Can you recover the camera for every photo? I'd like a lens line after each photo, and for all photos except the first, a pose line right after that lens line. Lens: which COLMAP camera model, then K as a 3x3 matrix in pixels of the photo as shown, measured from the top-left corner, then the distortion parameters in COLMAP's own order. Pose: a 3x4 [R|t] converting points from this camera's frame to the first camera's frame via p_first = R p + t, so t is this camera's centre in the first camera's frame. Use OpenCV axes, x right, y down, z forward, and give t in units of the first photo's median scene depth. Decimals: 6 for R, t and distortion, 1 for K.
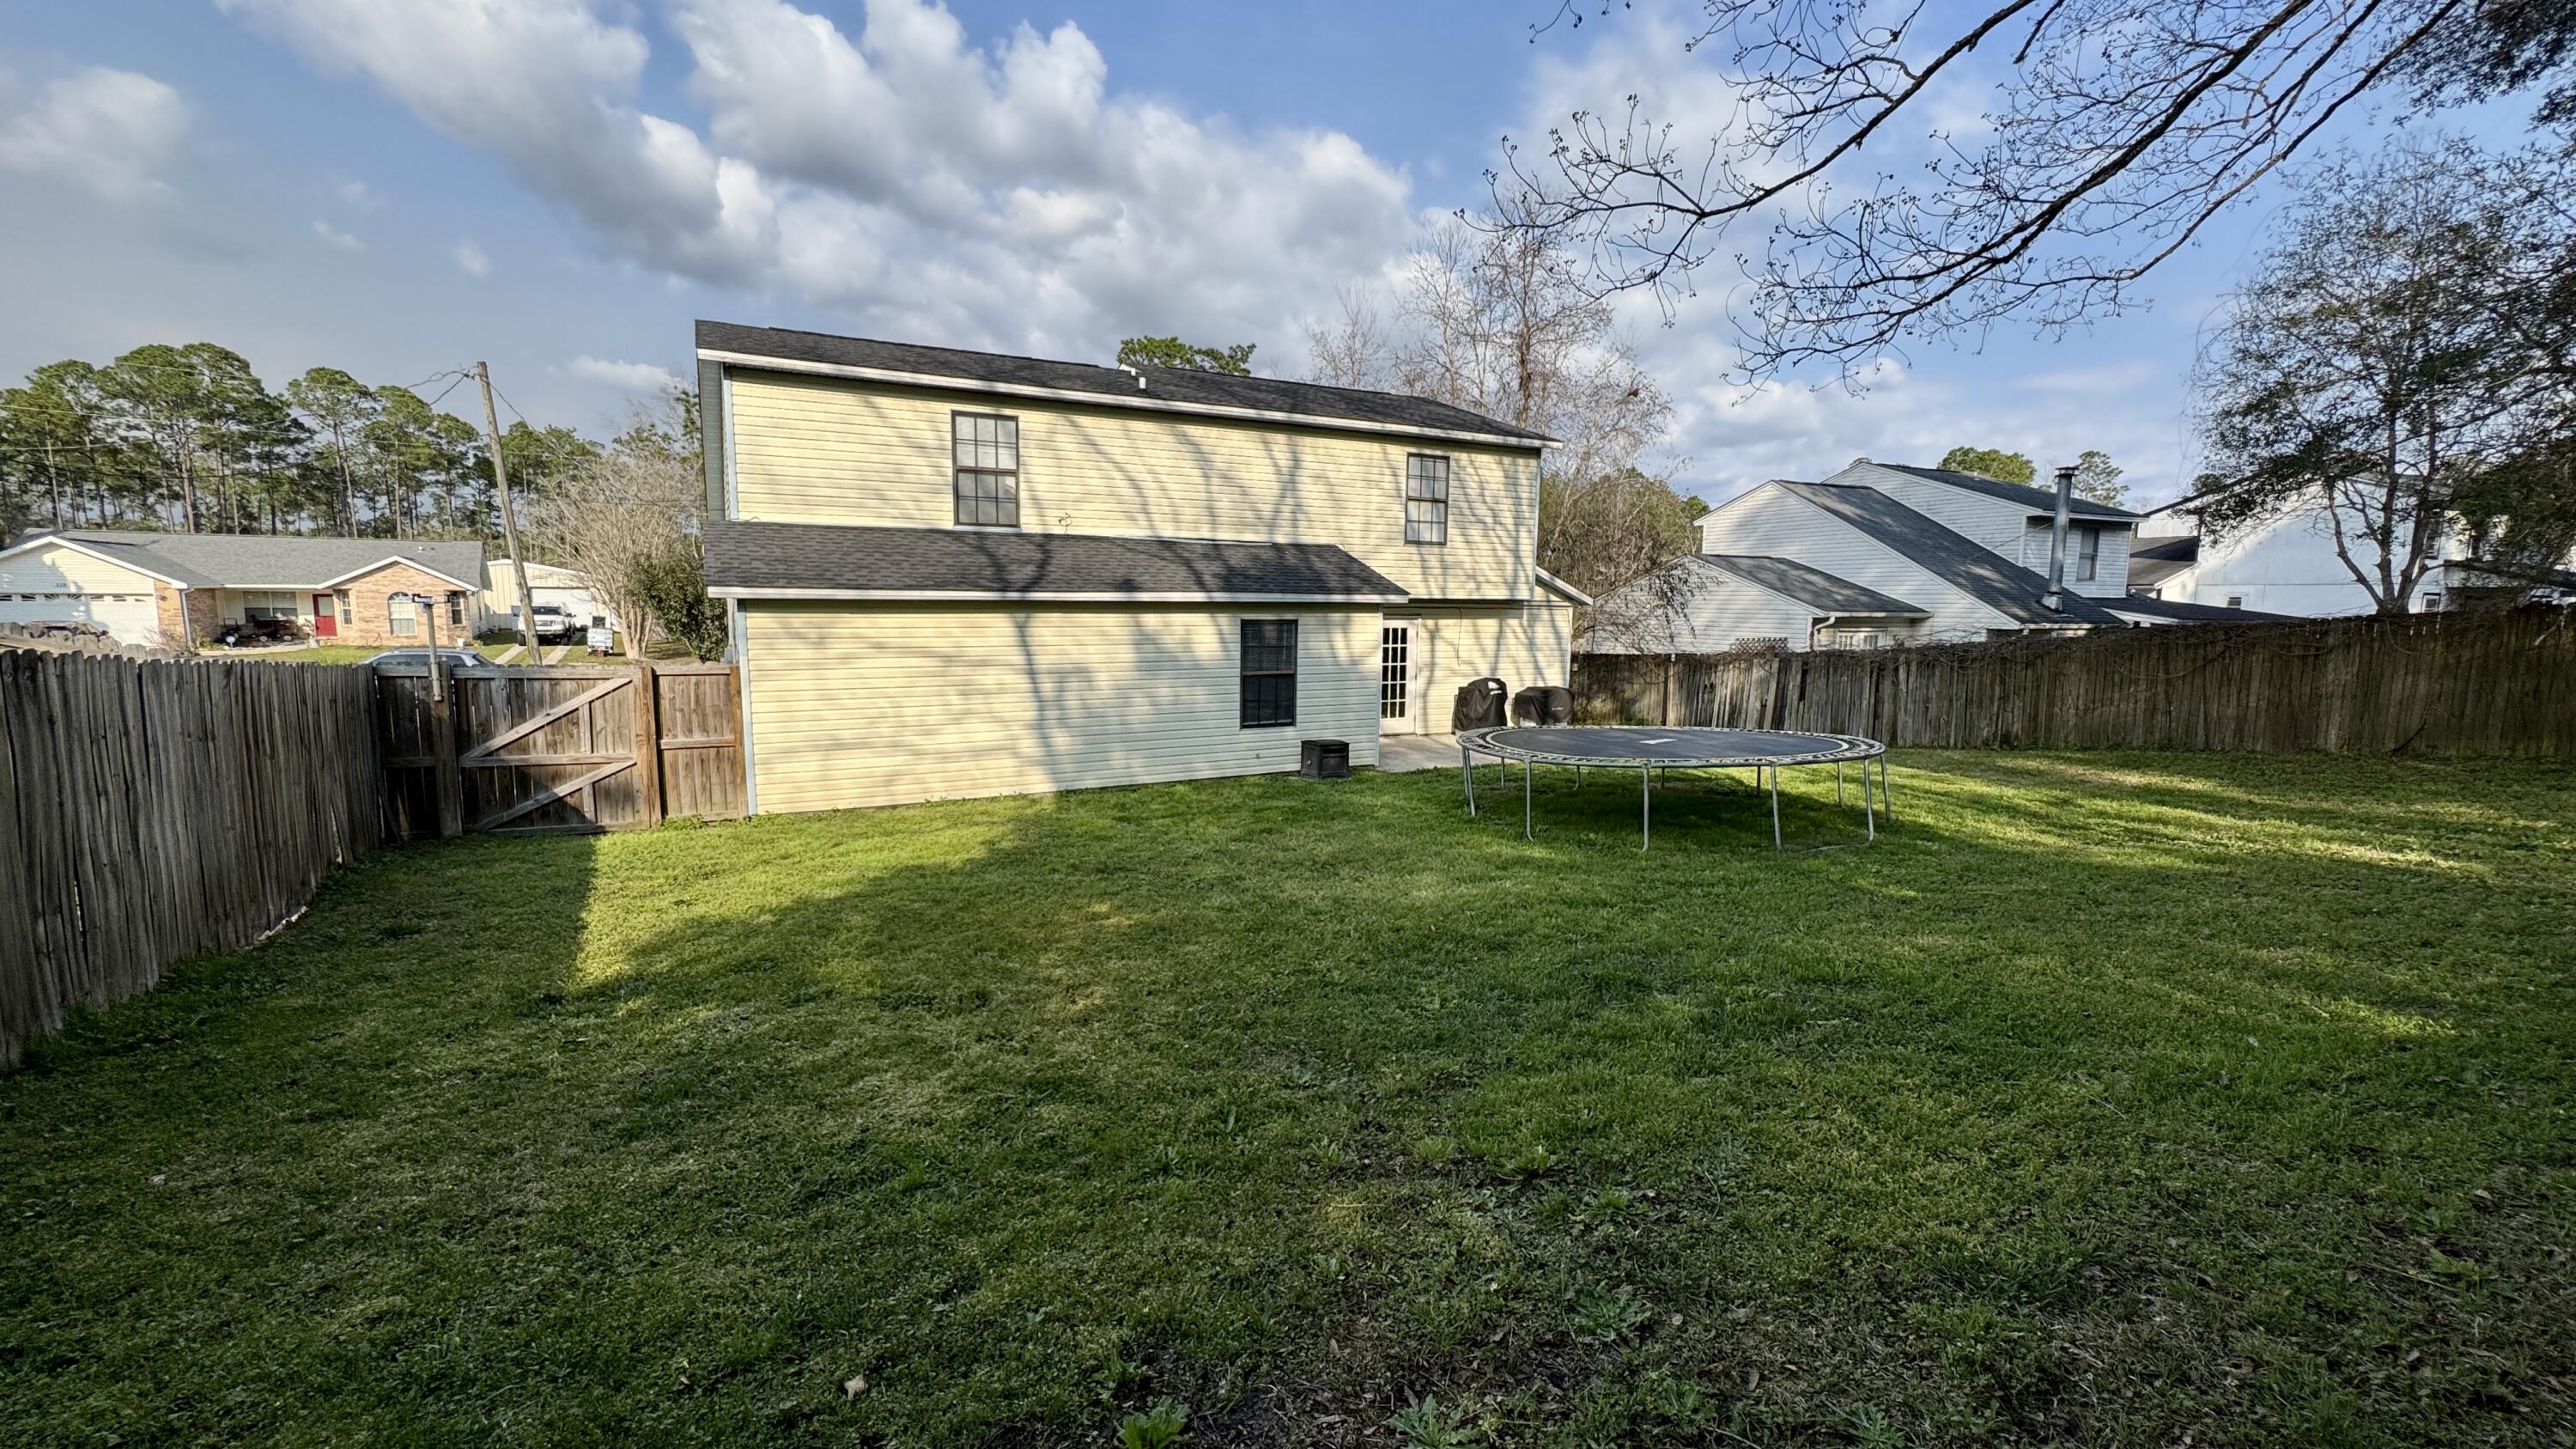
lens RADIAL K [[1033.5, 0, 1289.6], [0, 1033.5, 731.2], [0, 0, 1]] dist [-0.003456, -0.000034]
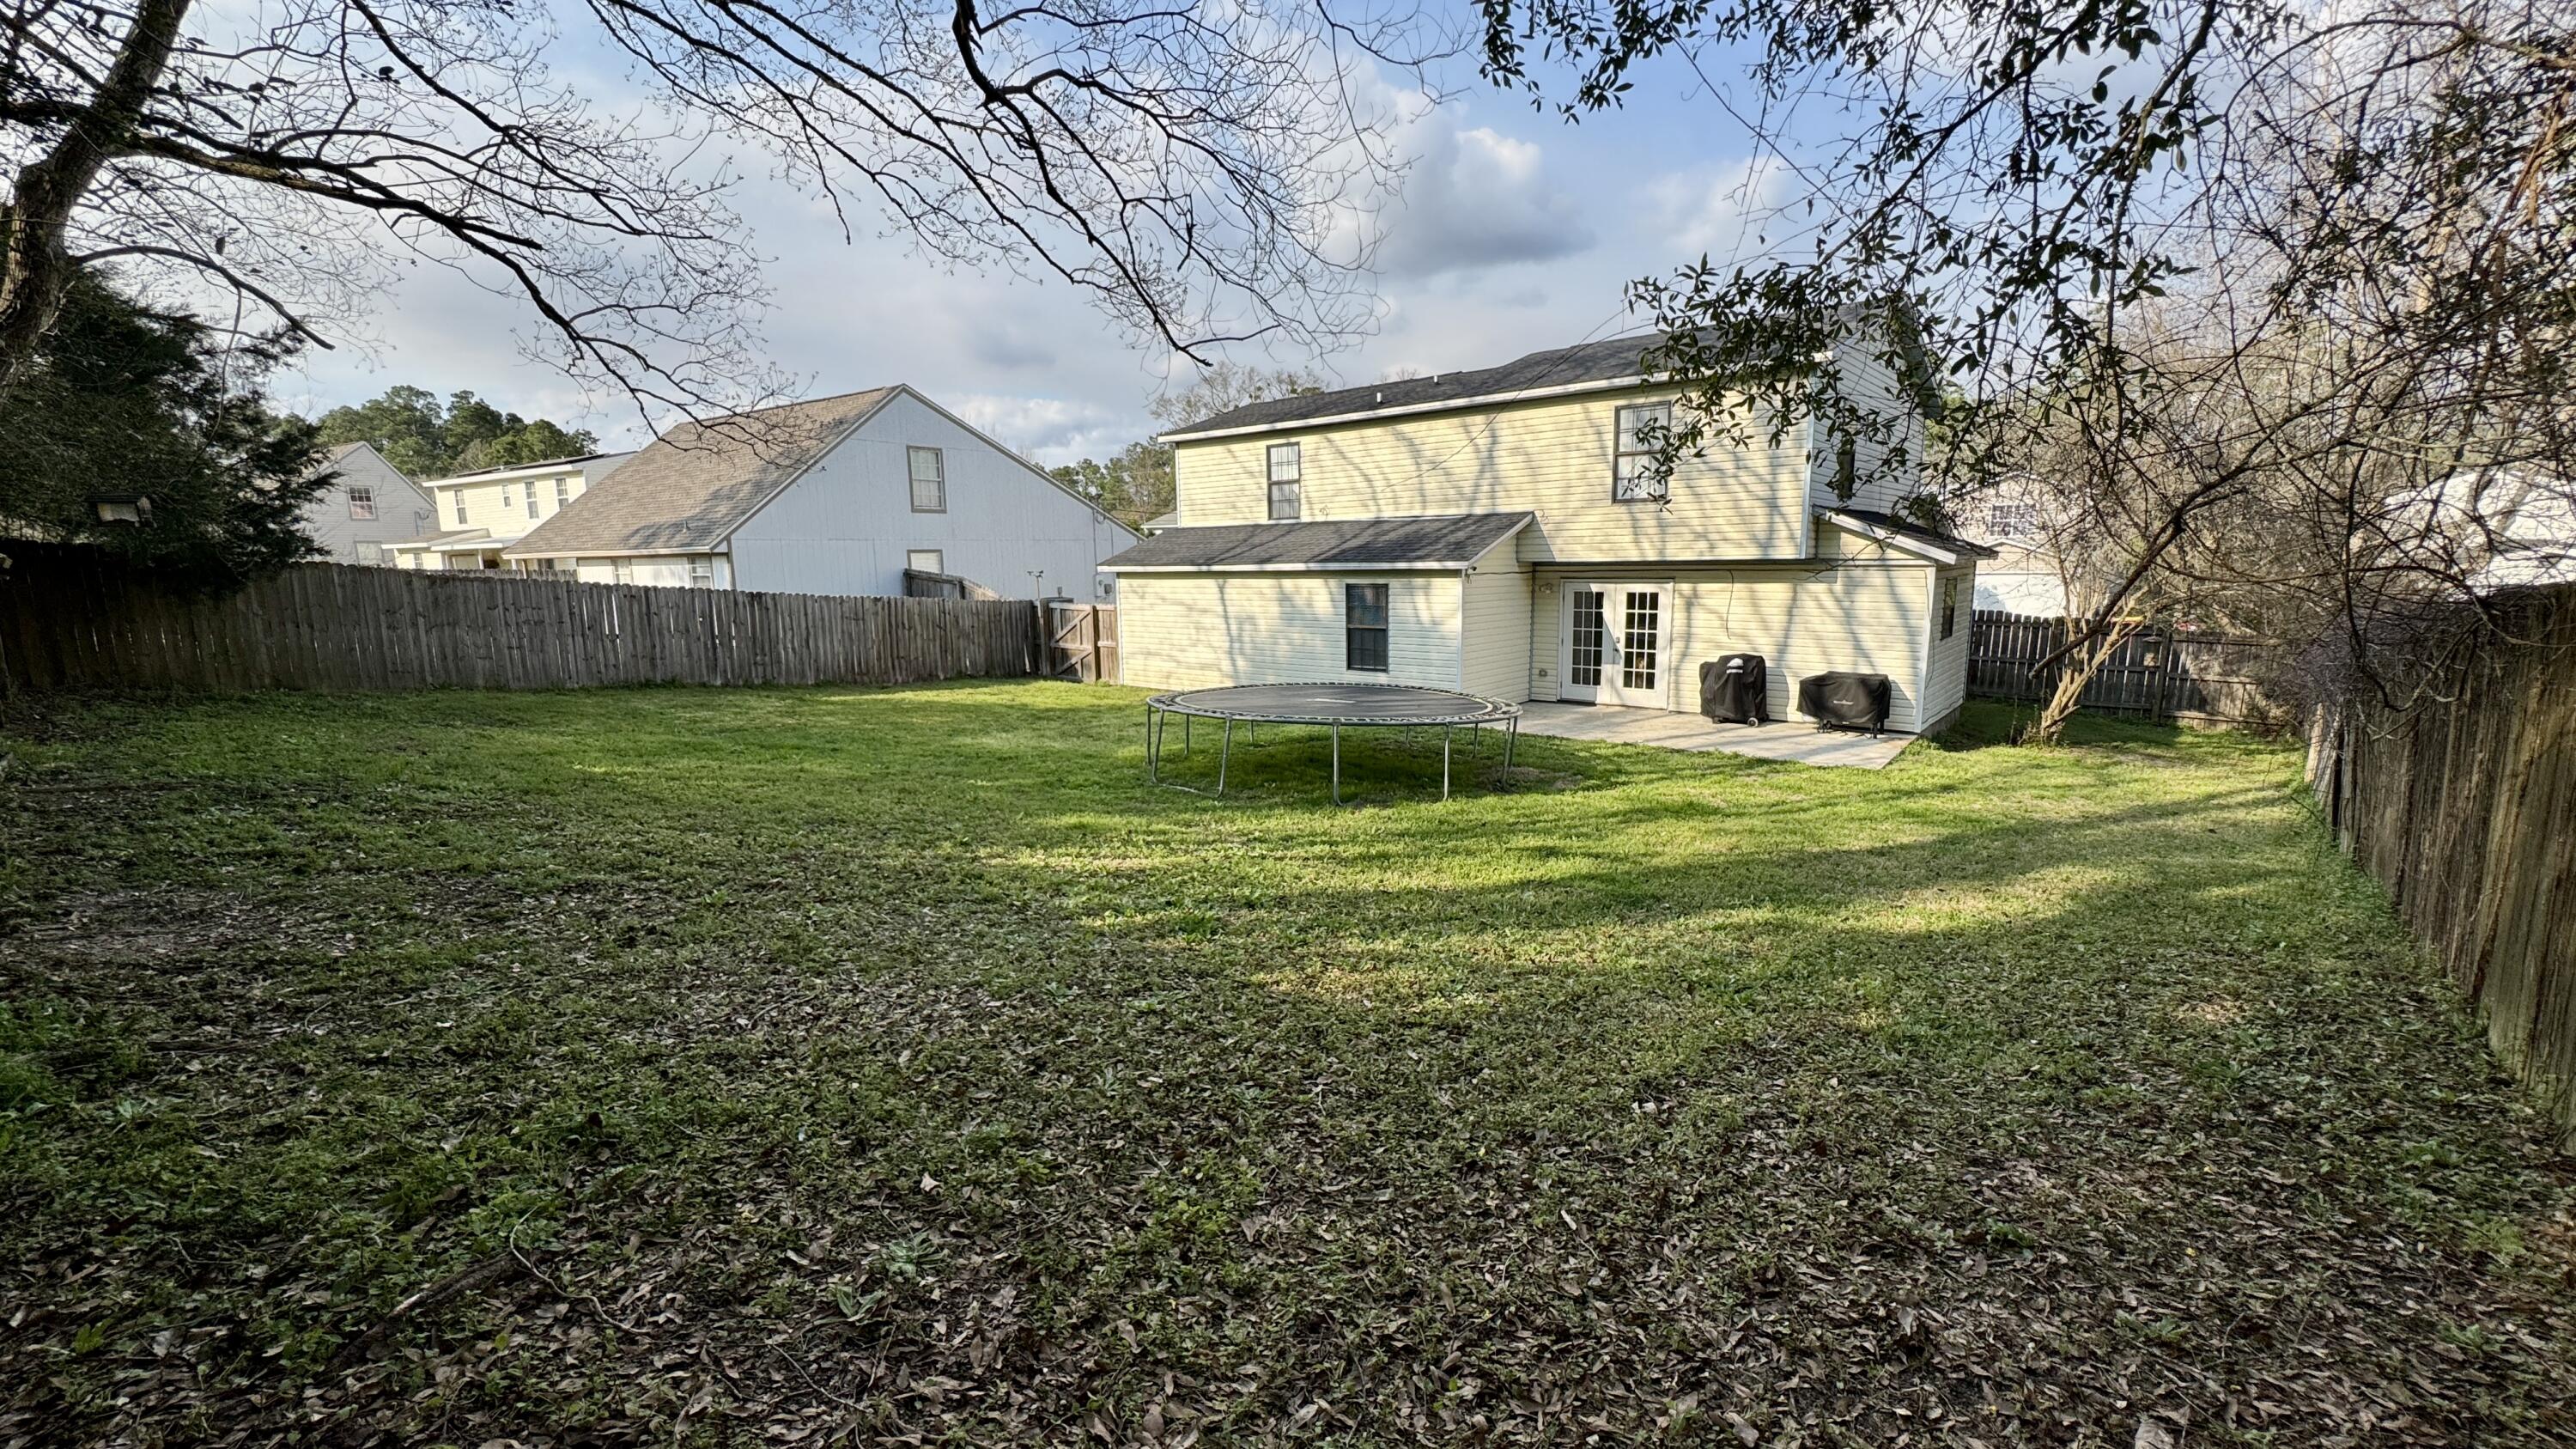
lens RADIAL K [[1033.5, 0, 1289.6], [0, 1033.5, 731.2], [0, 0, 1]] dist [-0.003456, -0.000034]
pose [[0.355024, 0.140187, -0.924286, 1.033280], [-0.097886, 0.988832, 0.112378, -0.059258], [0.929718, 0.050578, 0.364782, 0.439538]]
